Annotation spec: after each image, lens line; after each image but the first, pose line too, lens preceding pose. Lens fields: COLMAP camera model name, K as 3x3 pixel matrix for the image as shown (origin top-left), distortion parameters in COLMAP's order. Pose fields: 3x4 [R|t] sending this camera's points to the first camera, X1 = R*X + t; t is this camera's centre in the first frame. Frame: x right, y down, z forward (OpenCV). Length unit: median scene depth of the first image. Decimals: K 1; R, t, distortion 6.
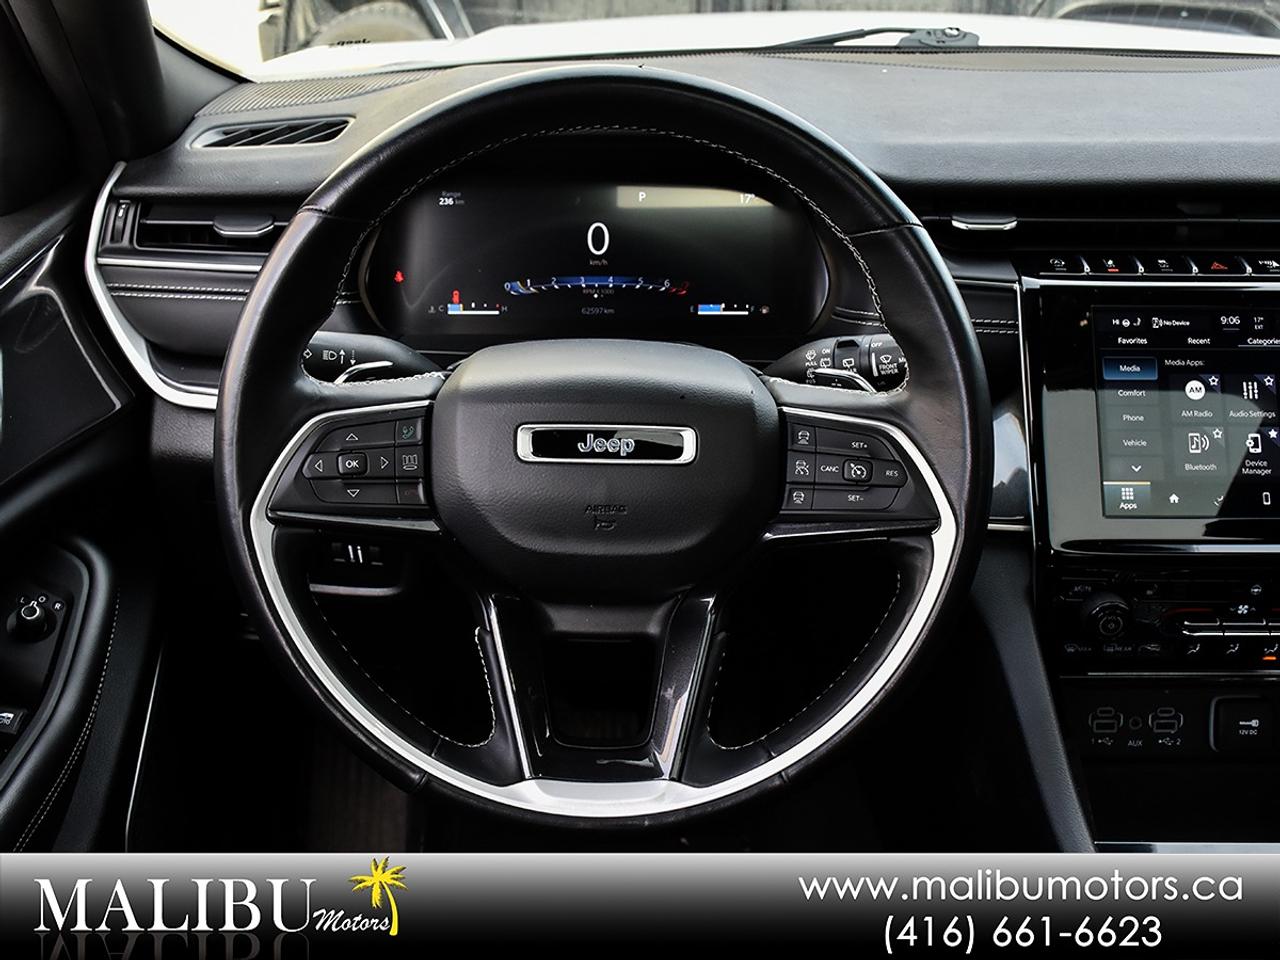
lens RADIAL K [[1539.7, 0, 622.7], [0, 1539.7, 485.9], [0, 0, 1]] dist [-0.001447, 0.000000]
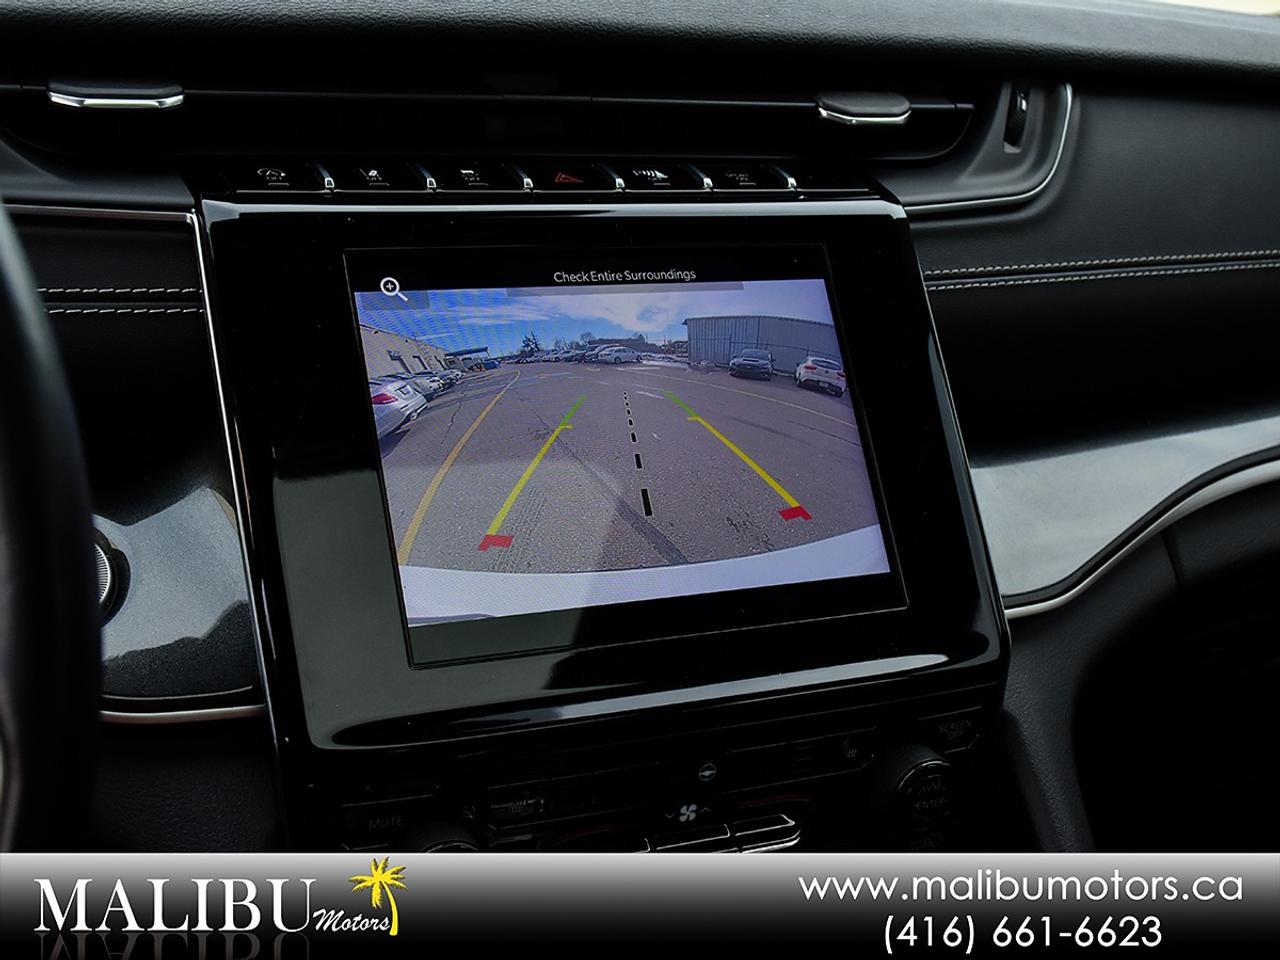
lens RADIAL K [[1765.4, 0, 640.4], [0, 1765.4, 492.1], [0, 0, 1]] dist [-0.043164, 0.000000]
pose [[0.904907, -0.078952, 0.418222, 0.145865], [0.112789, 0.991996, -0.056773, 0.004883], [-0.410392, 0.098545, 0.906569, 0.448551]]
